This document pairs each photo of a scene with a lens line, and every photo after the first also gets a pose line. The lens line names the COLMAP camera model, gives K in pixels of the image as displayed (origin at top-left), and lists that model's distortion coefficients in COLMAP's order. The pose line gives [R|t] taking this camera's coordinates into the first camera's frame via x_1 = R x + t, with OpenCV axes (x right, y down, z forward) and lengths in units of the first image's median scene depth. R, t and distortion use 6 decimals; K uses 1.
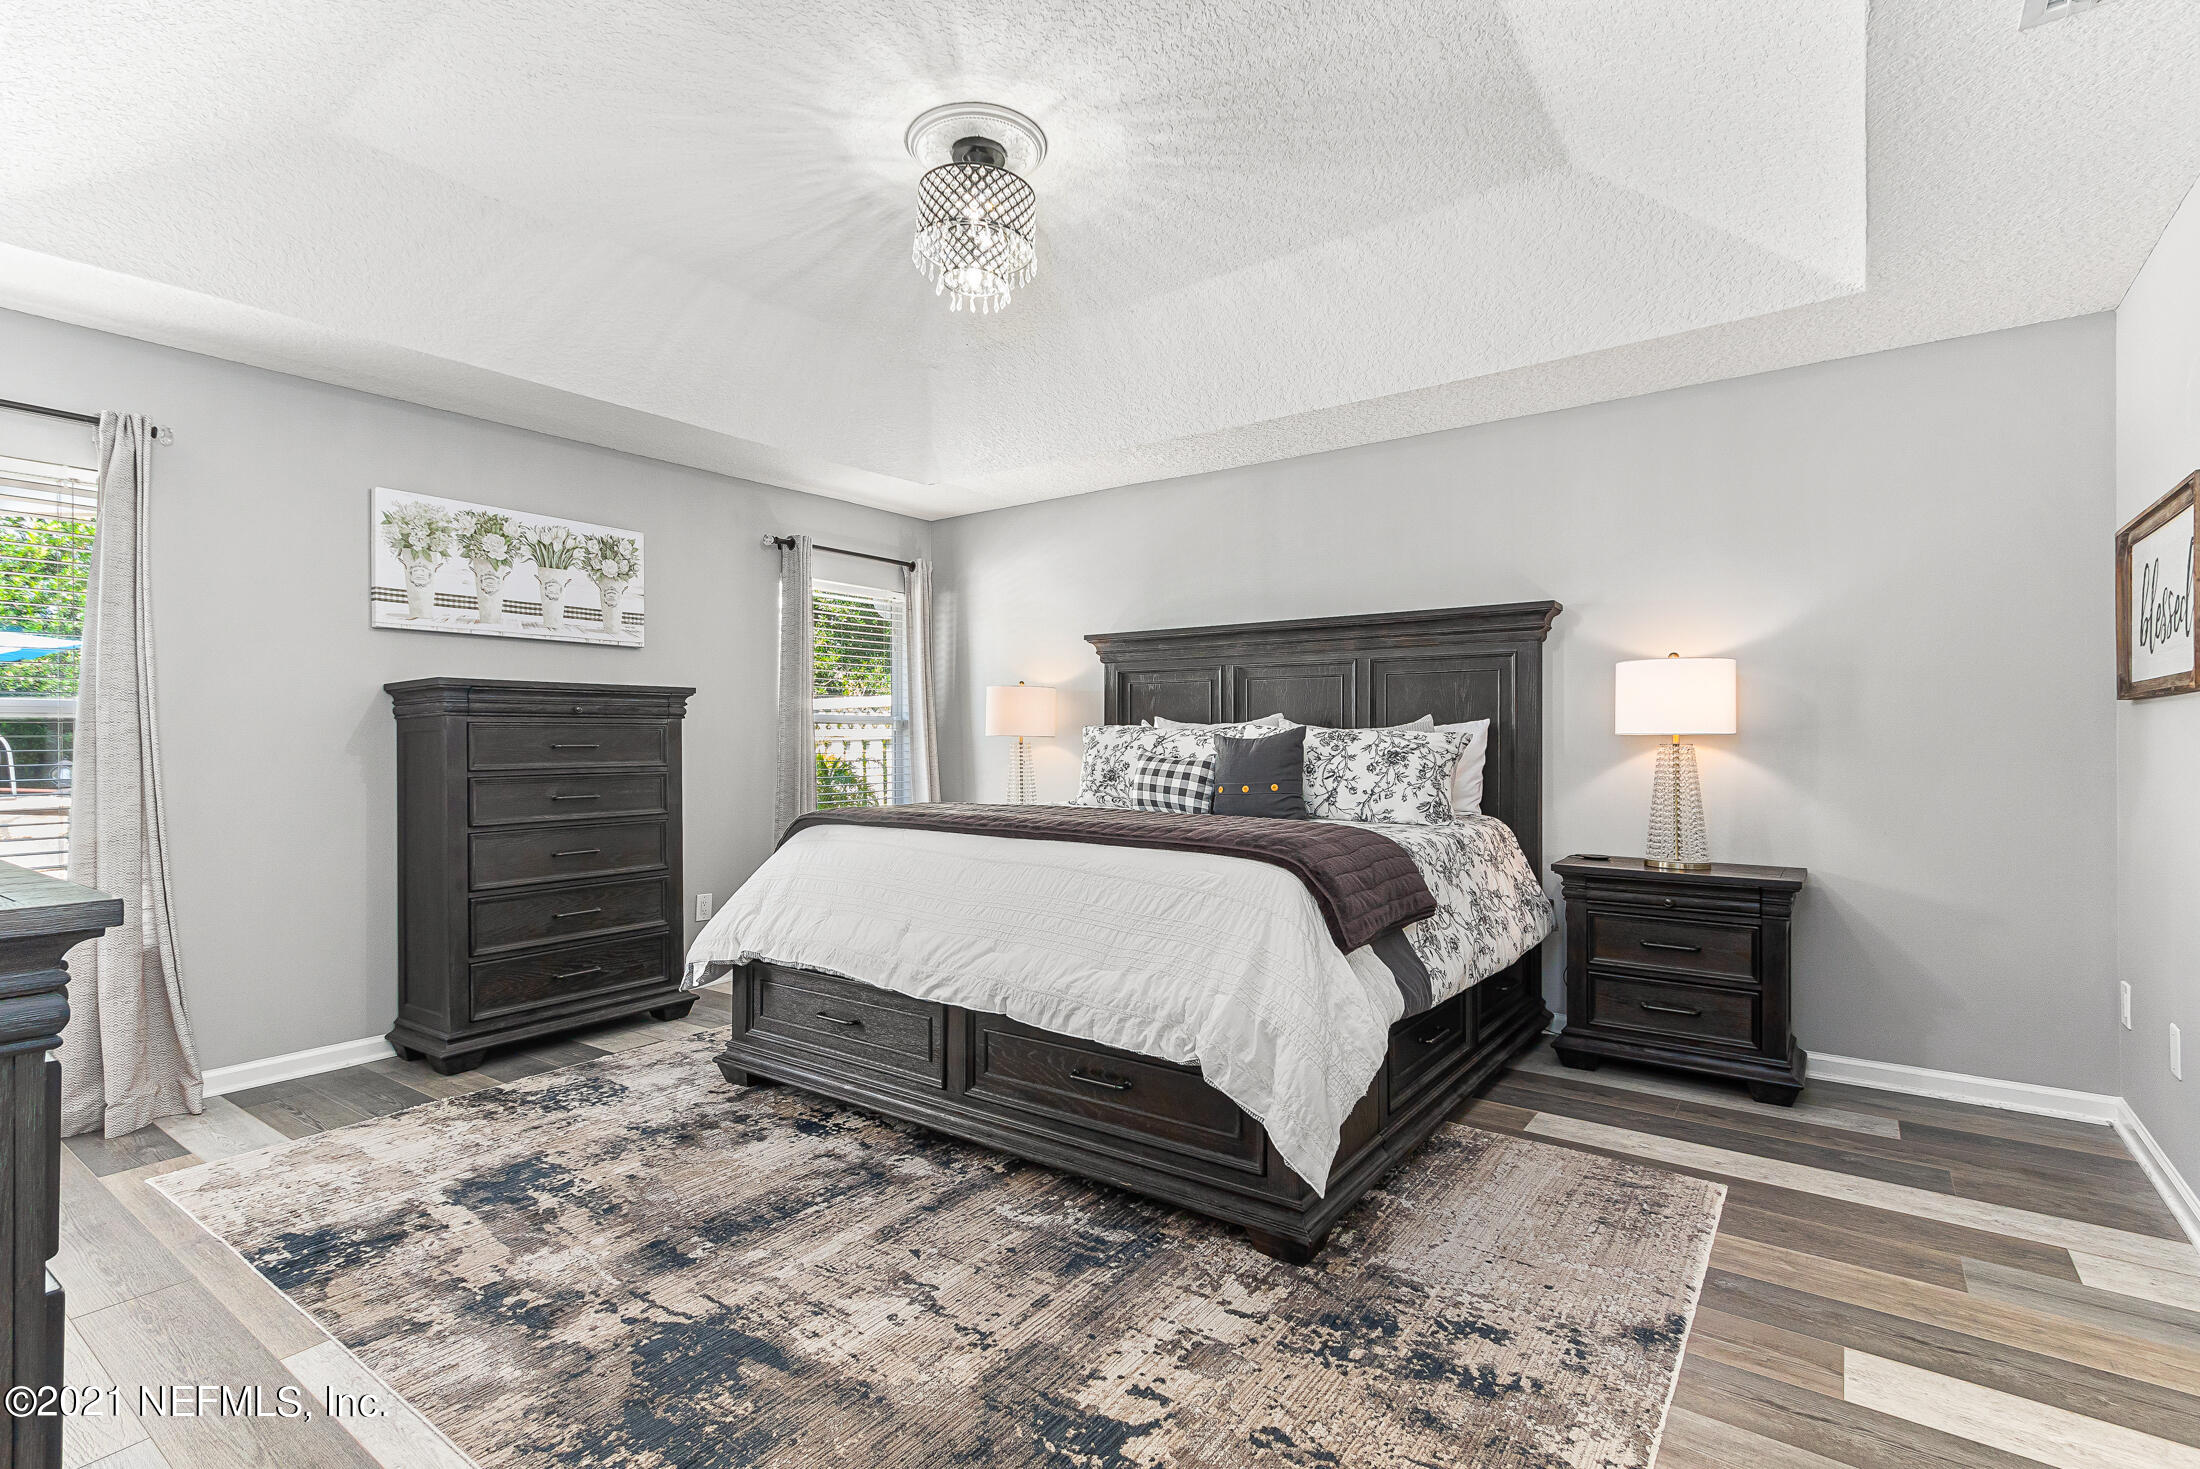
lens RADIAL K [[1021.4, 0, 1113.9], [0, 1021.4, 734.5], [0, 0, 1]] dist [0.011778, -0.003234]
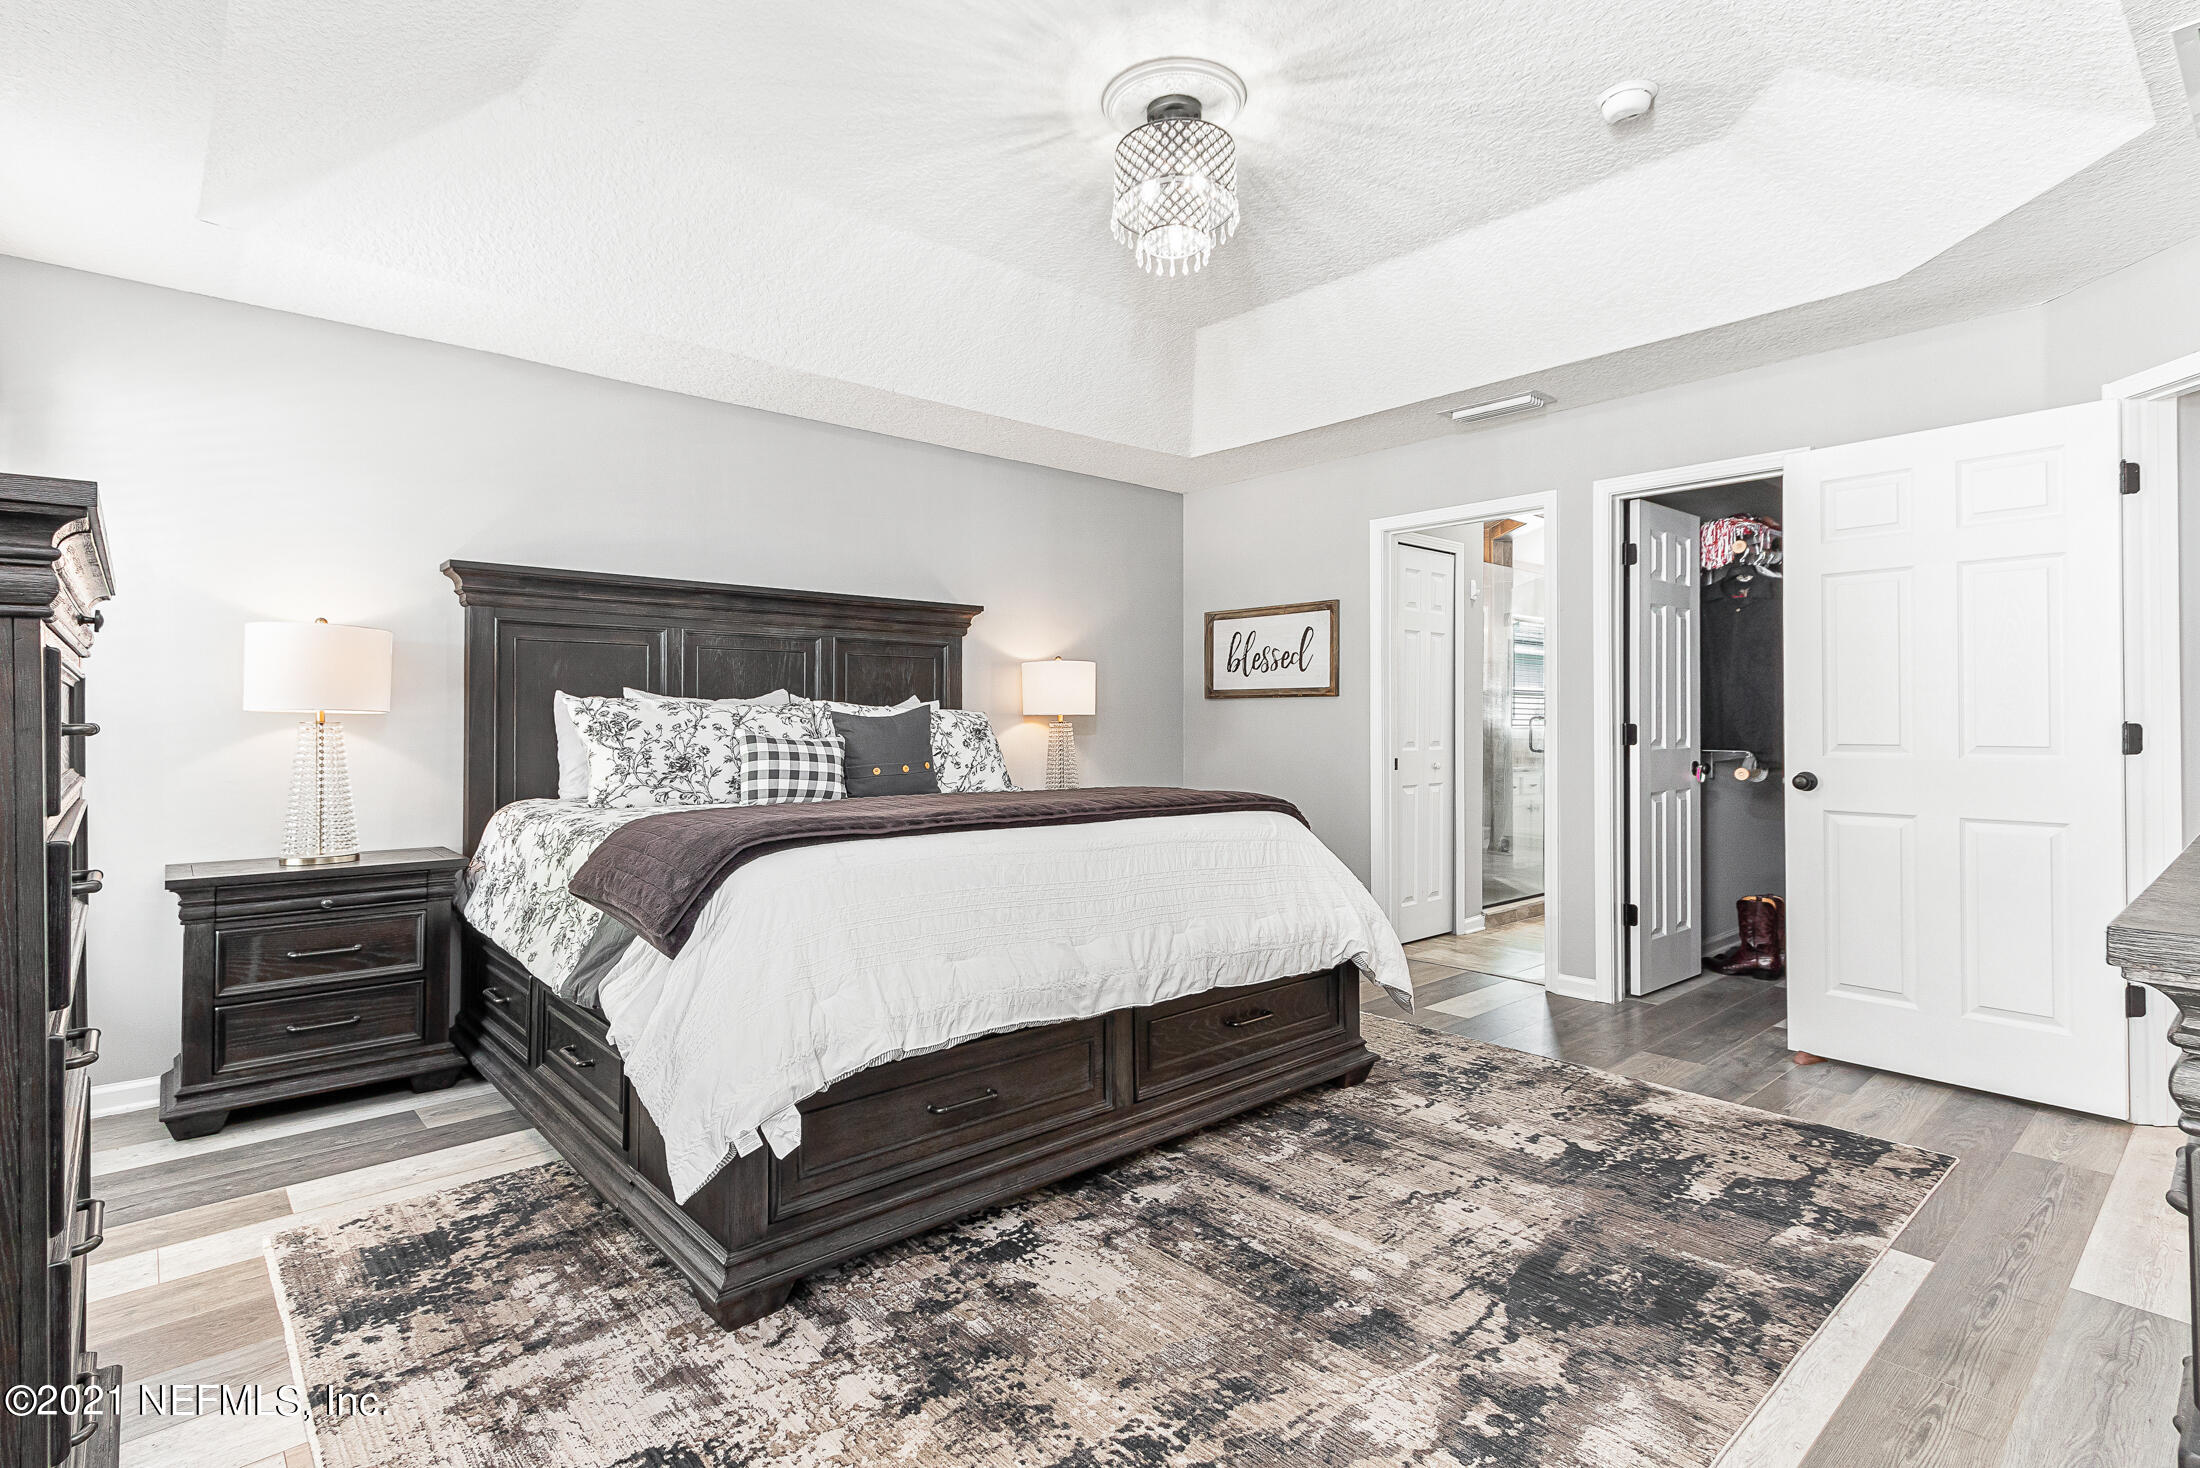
lens RADIAL K [[1021.4, 0, 1088.8], [0, 1021.4, 711.7], [0, 0, 1]] dist [0.011778, -0.003234]
pose [[0.245181, 0.009083, 0.969435, -1.035063], [-0.004955, 0.999955, -0.008116, 0.008690], [-0.969465, -0.002814, 0.245215, 0.803788]]
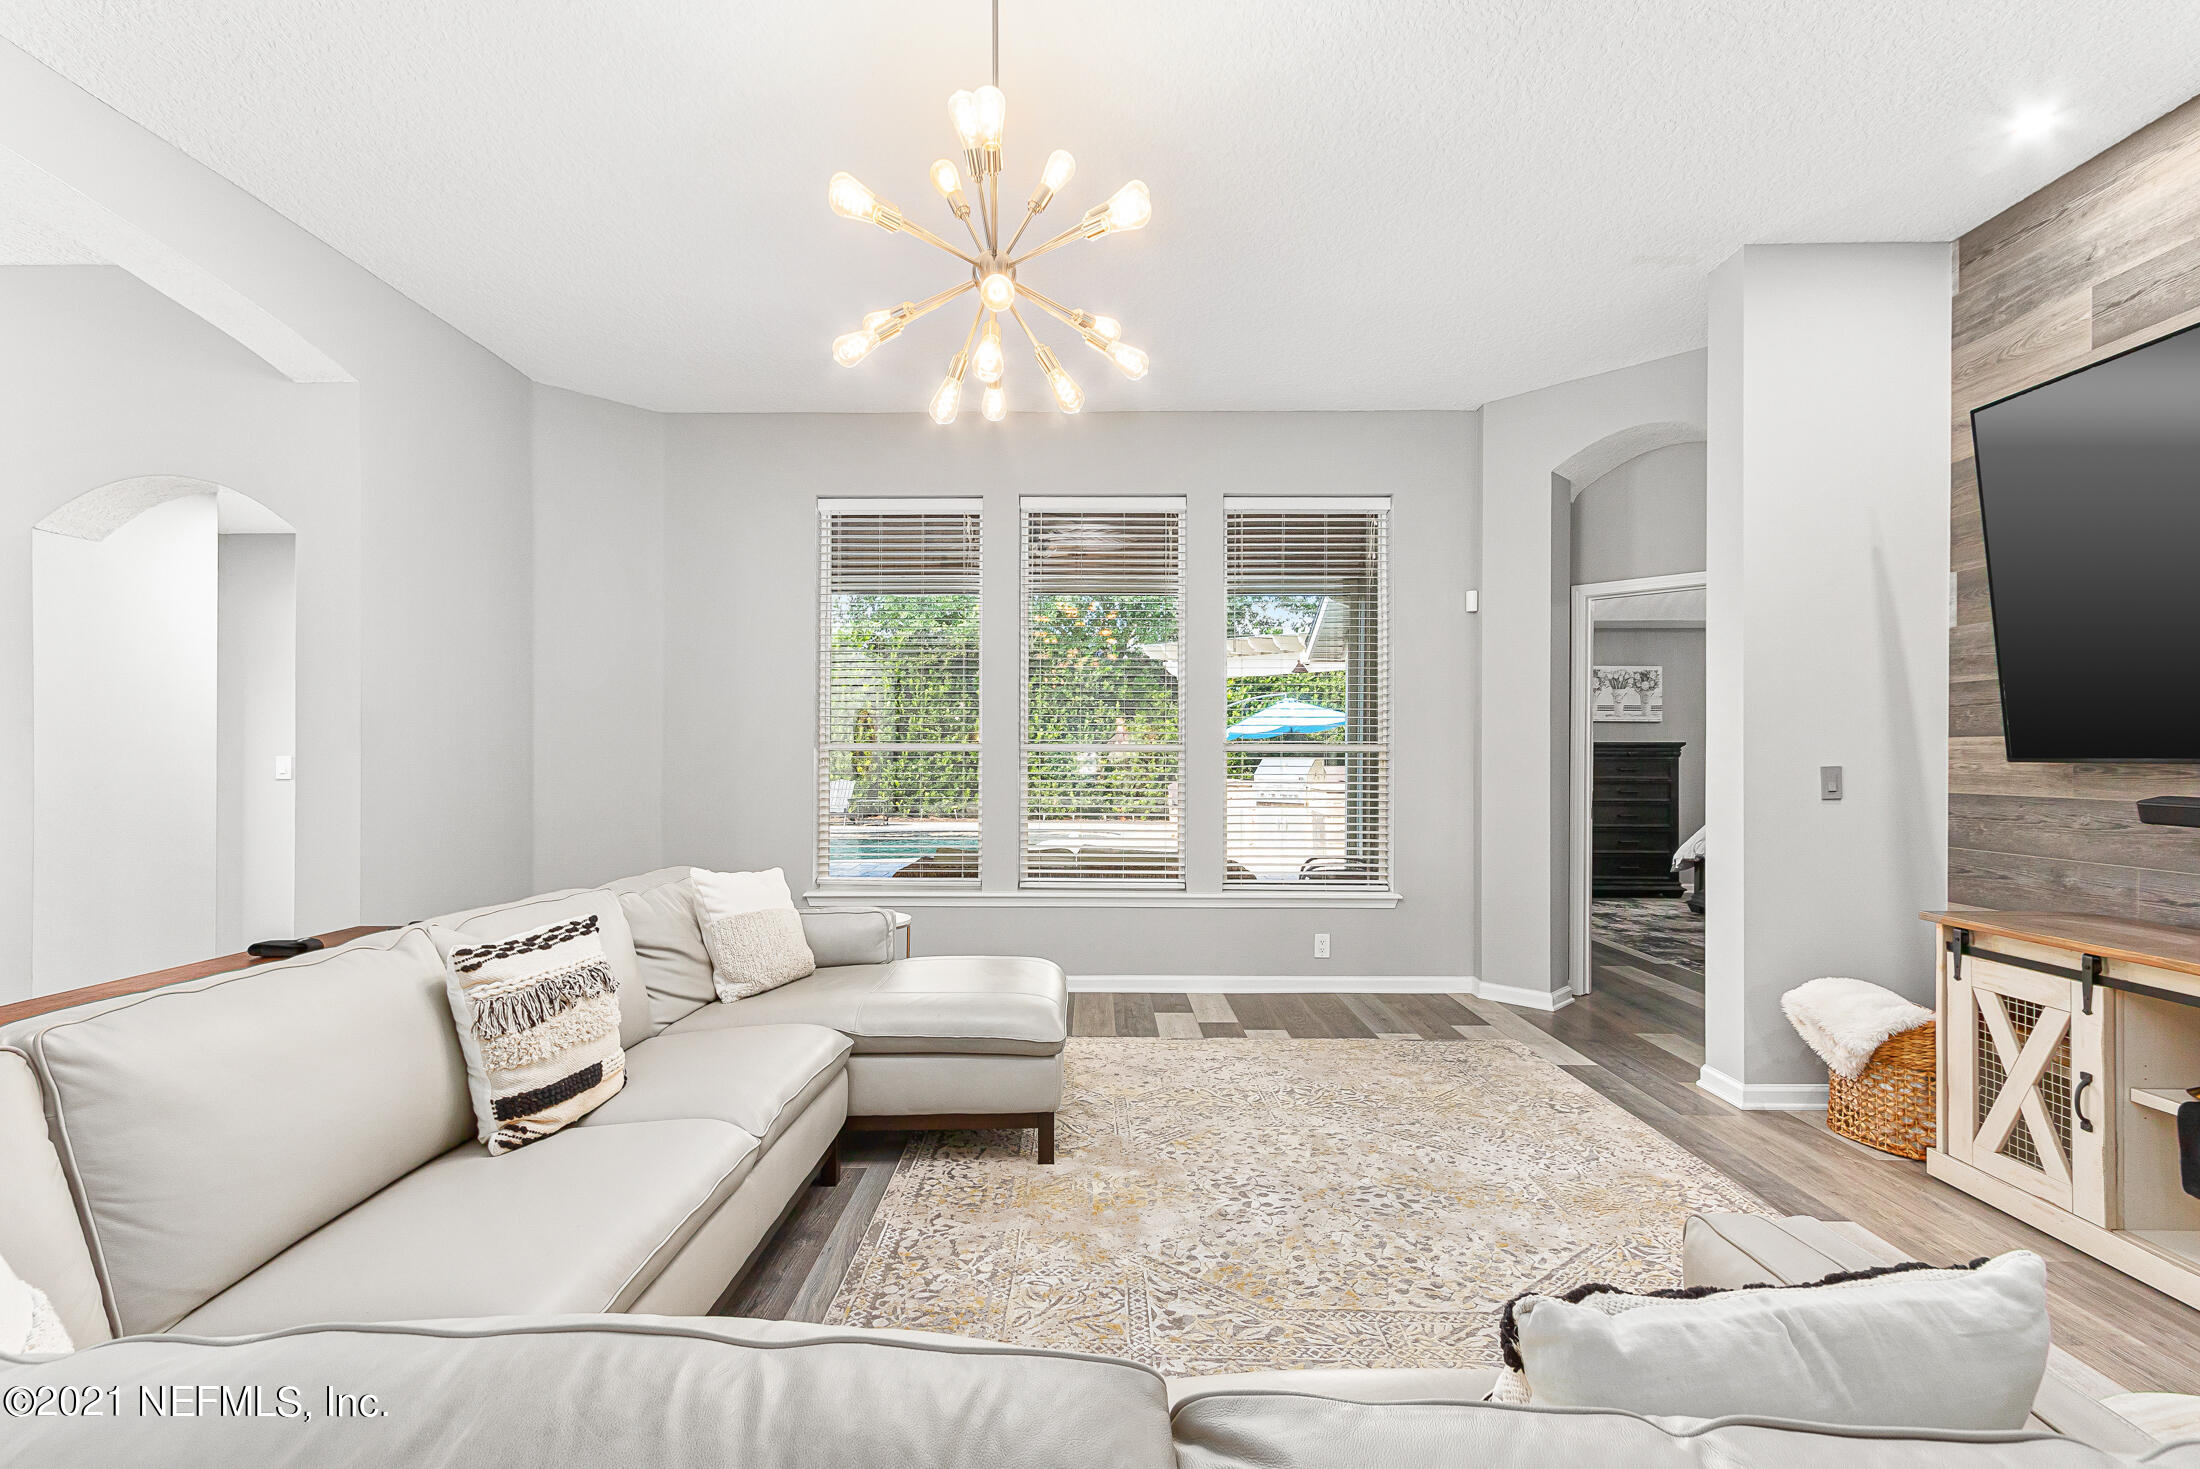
lens RADIAL K [[1021.4, 0, 1060.8], [0, 1021.4, 755.6], [0, 0, 1]] dist [0.011778, -0.003234]
pose [[0.541477, 0.006847, -0.840688, 1.026772], [0.000567, 0.999964, 0.008510, -0.055804], [0.840715, -0.005085, 0.541454, -1.881136]]
